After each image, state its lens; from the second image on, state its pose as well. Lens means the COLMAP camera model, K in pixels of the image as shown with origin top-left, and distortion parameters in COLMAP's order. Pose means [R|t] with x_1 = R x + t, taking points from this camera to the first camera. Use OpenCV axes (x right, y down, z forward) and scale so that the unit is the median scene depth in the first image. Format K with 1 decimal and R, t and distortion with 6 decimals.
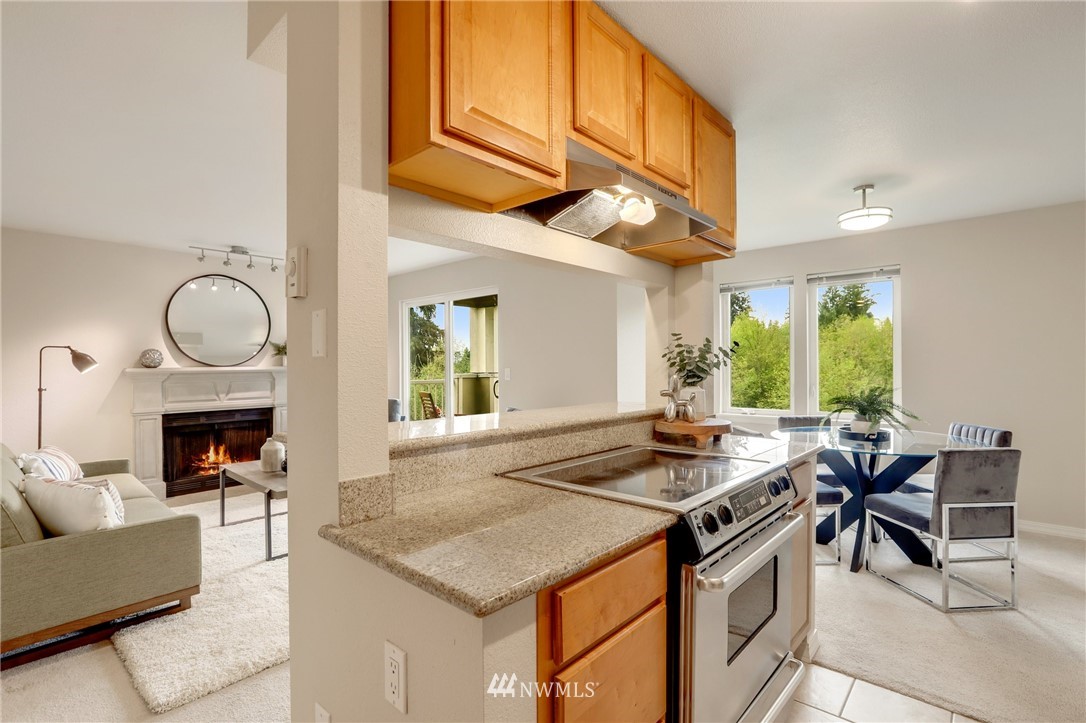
lens RADIAL K [[501.3, 0, 540.5], [0, 501.3, 363.1], [0, 0, 1]] dist [-0.033904, 0.014490]
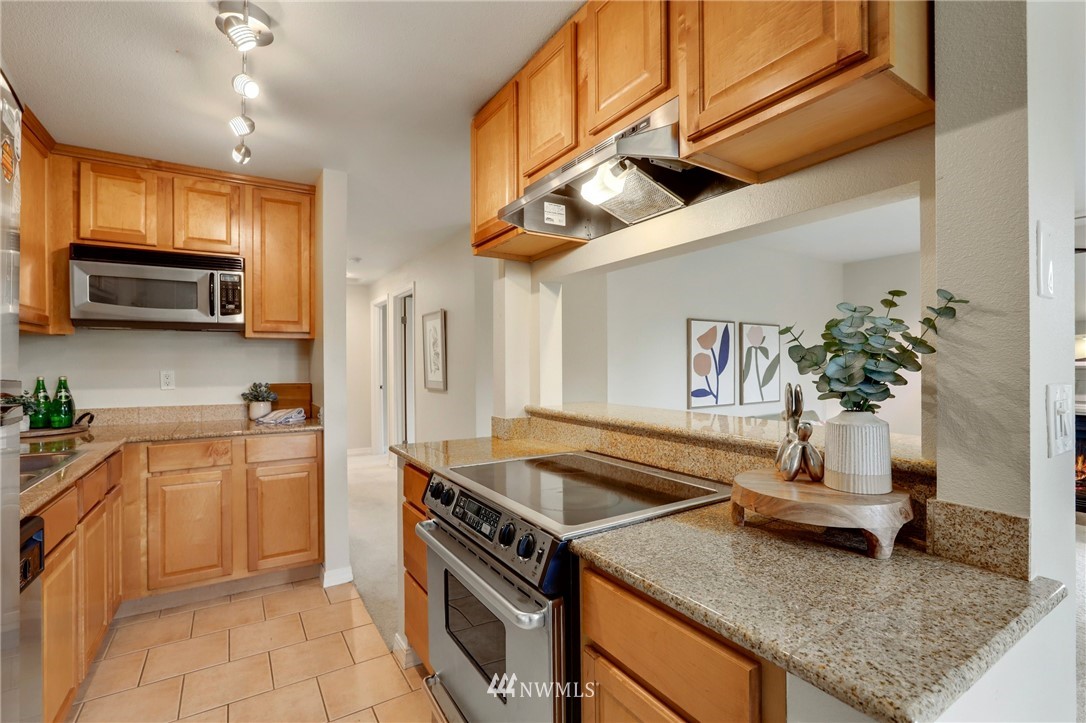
lens RADIAL K [[501.3, 0, 546.3], [0, 501.3, 361.5], [0, 0, 1]] dist [-0.033904, 0.014490]
pose [[-0.258736, 0.001364, -0.965947, 0.383485], [0.011730, 0.999930, -0.001730, 0.000659], [0.965877, -0.011779, -0.258734, 0.413026]]
